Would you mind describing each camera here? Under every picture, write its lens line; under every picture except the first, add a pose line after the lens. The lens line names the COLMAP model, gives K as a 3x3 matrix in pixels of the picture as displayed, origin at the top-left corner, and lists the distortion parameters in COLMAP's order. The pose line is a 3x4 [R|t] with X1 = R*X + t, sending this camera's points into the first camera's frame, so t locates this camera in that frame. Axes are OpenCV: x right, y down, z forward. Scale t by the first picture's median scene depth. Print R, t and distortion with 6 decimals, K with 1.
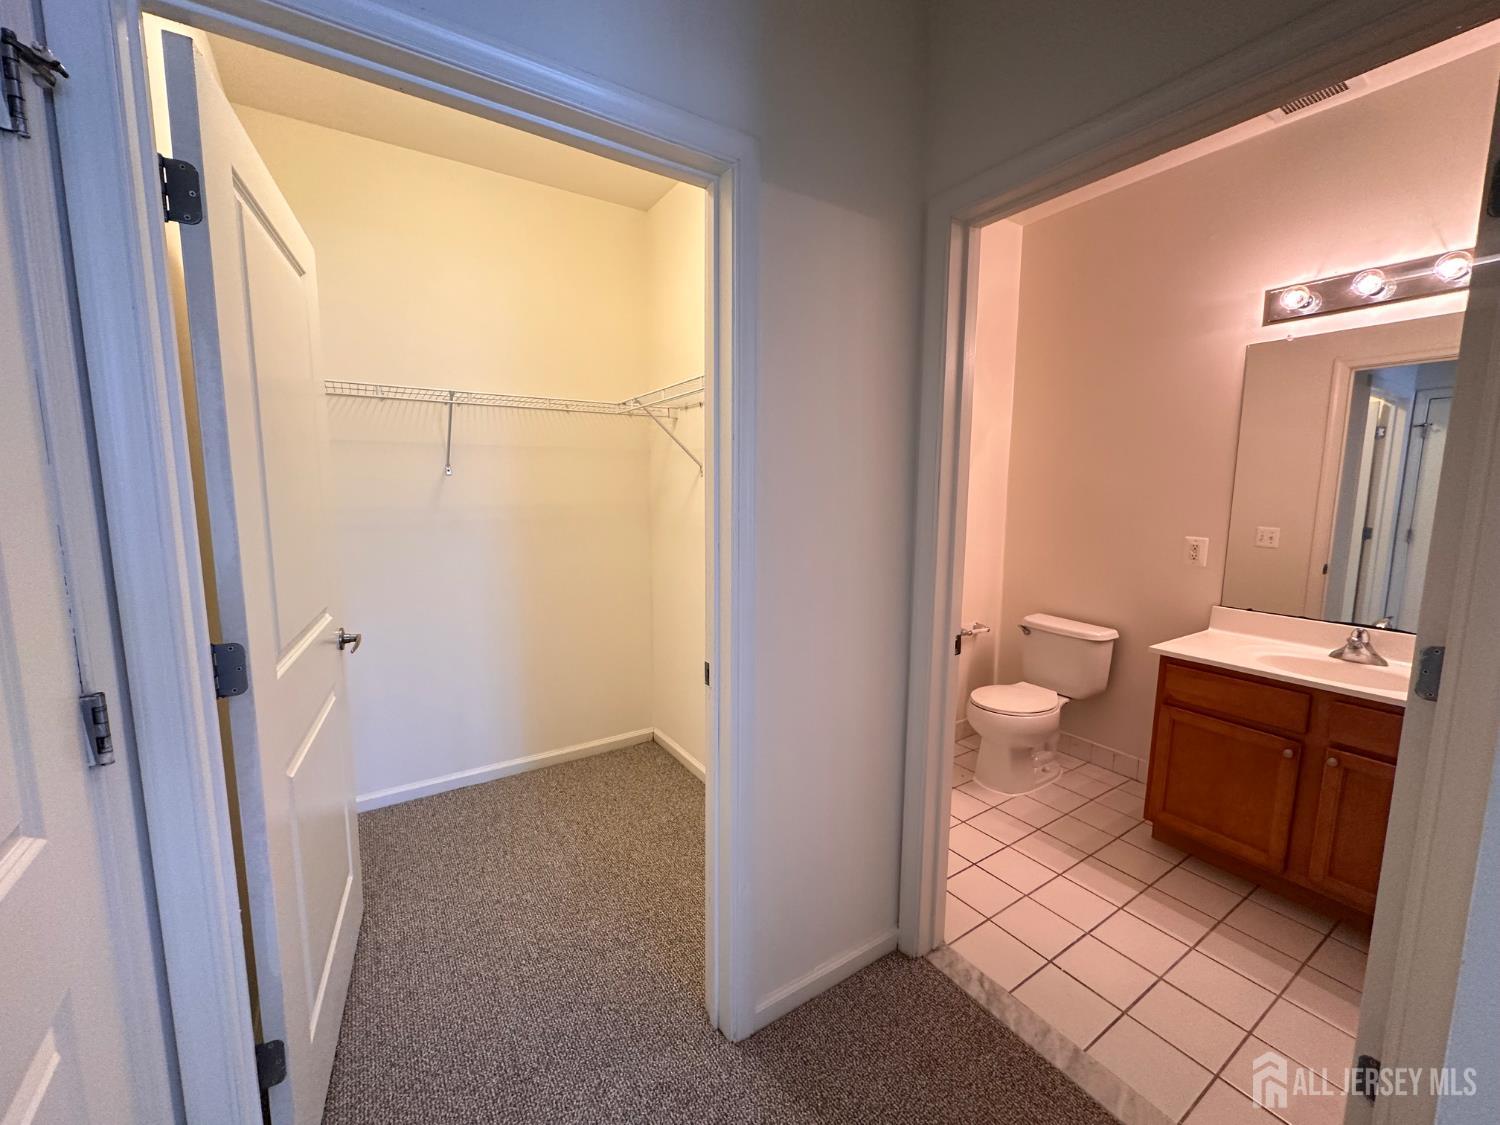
lens RADIAL K [[596.8, 0, 743.5], [0, 596.8, 555.8], [0, 0, 1]] dist [-0.004198, 0.000836]
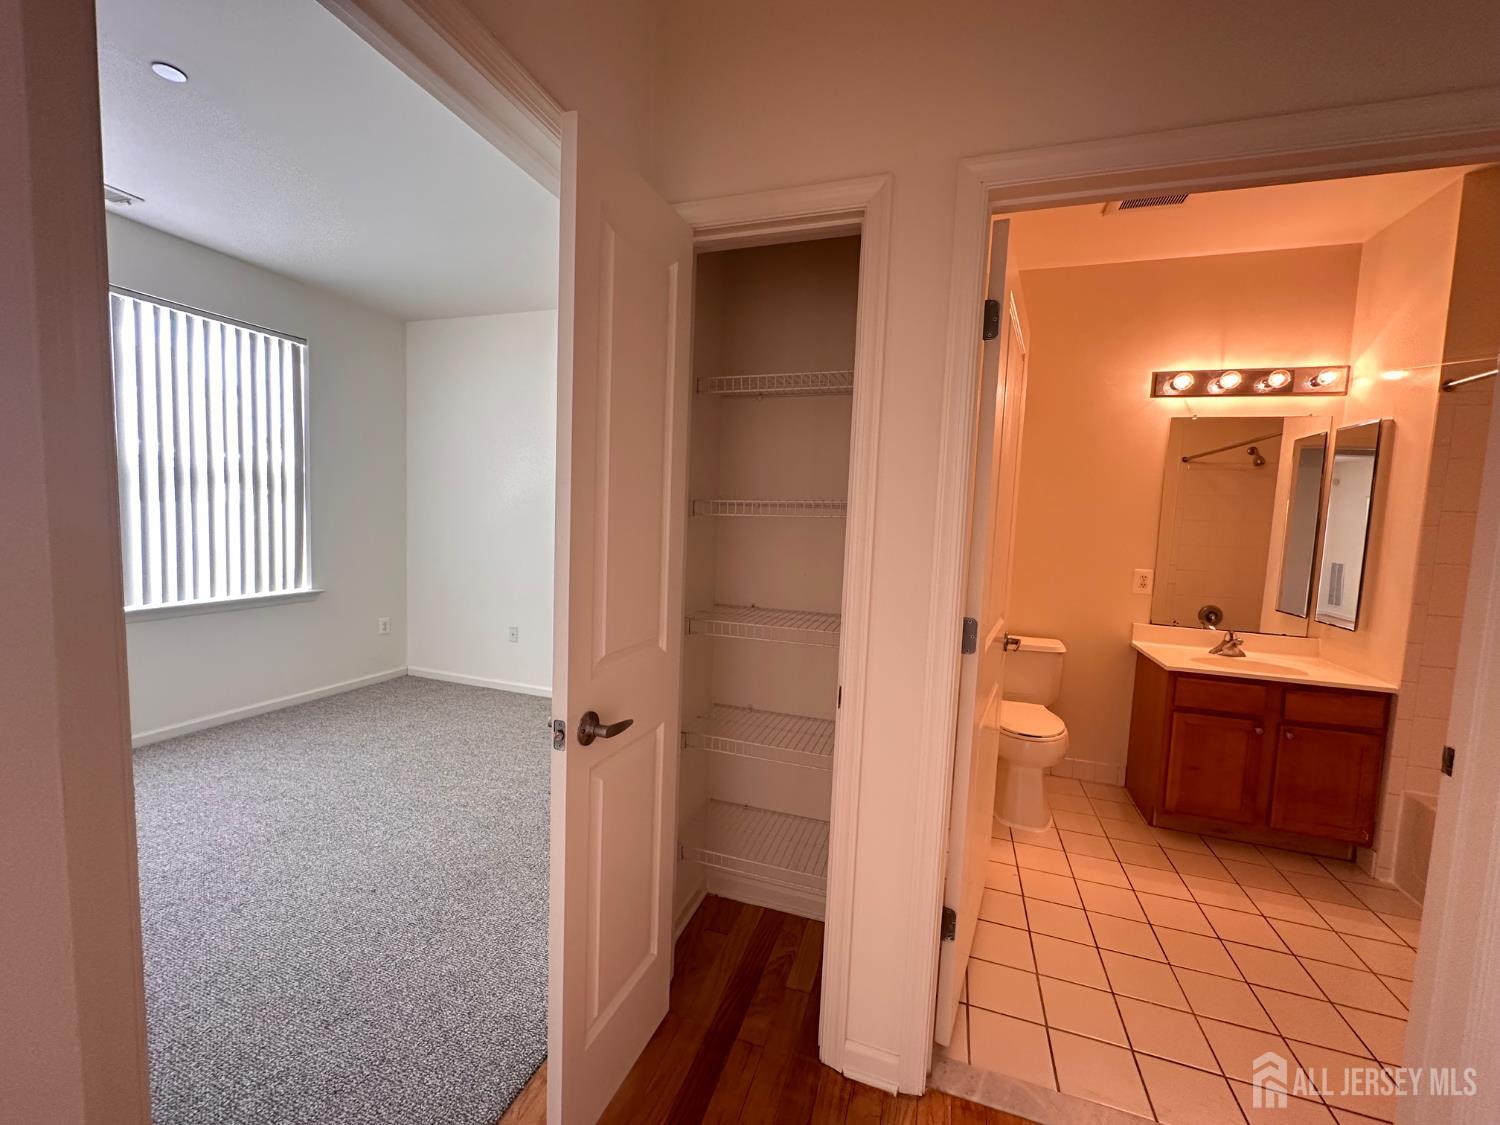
lens RADIAL K [[596.8, 0, 746.4], [0, 596.8, 562.0], [0, 0, 1]] dist [-0.004198, 0.000836]
pose [[0.788689, -0.026616, 0.614216, -0.628691], [0.039224, 0.999205, -0.007067, -0.064799], [-0.613540, 0.029666, 0.789106, 0.553791]]
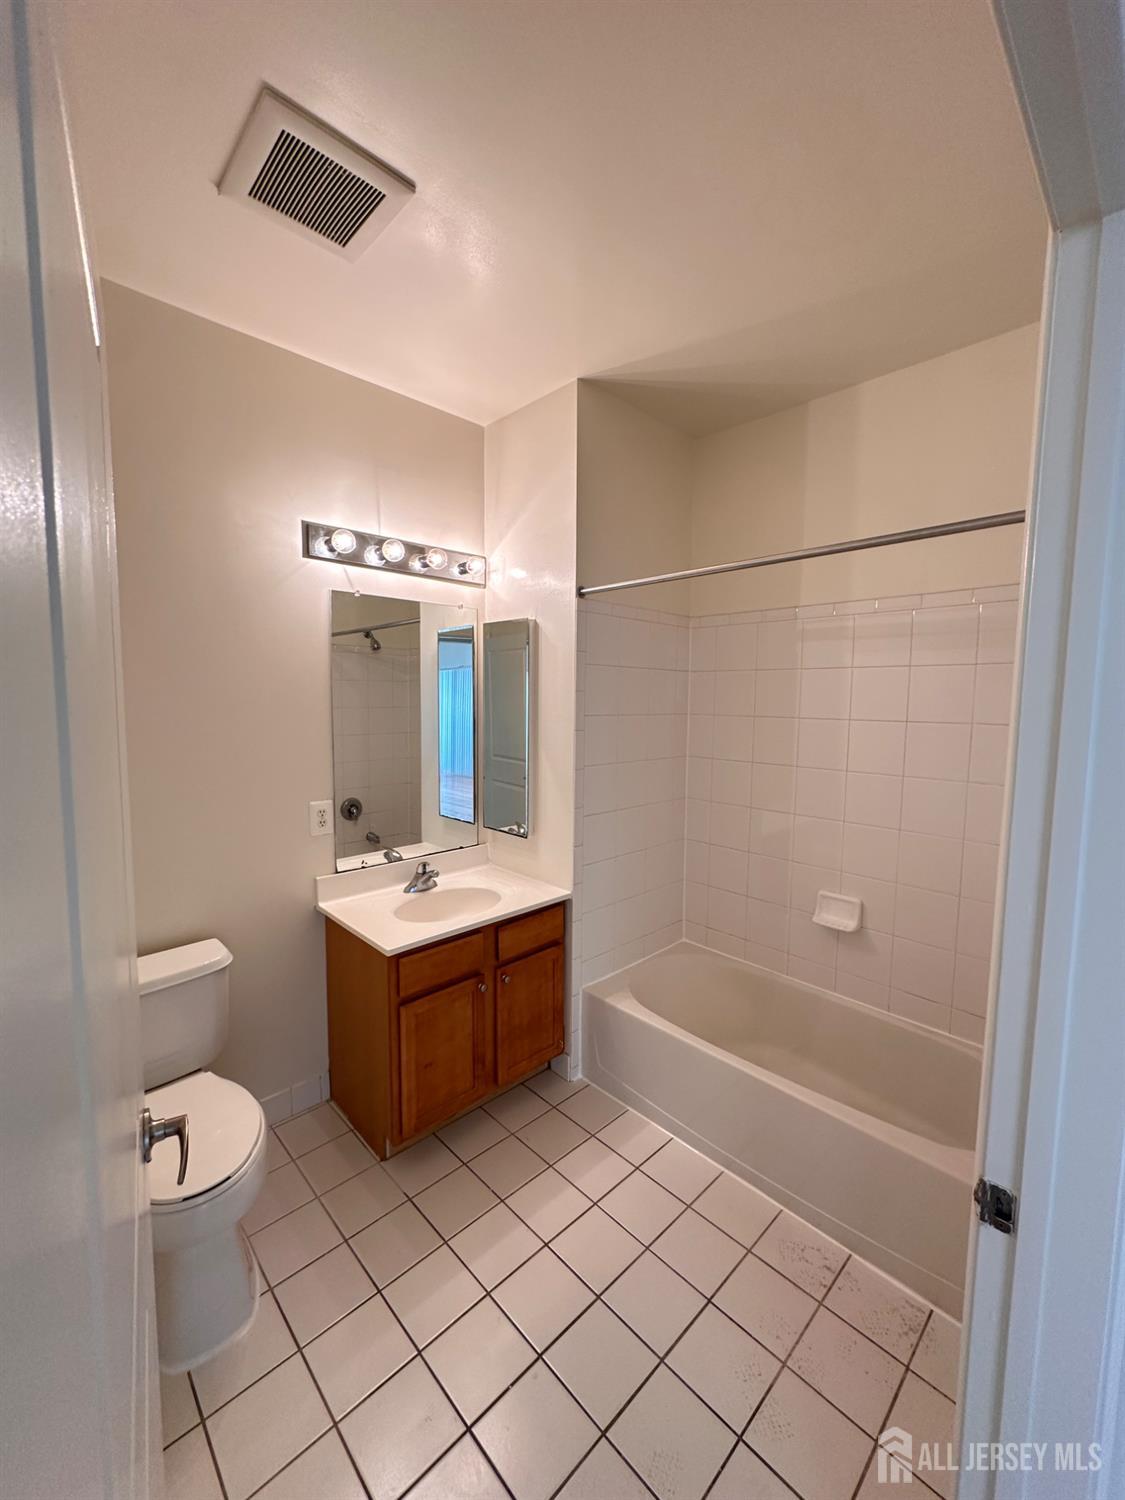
lens RADIAL K [[596.8, 0, 564.3], [0, 596.8, 747.2], [0, 0, 1]] dist [-0.004198, 0.000836]
pose [[-0.189035, -0.094792, 0.977384, -0.095158], [0.104994, 0.987673, 0.116097, -0.179843], [-0.976341, 0.124566, -0.176752, 0.843119]]
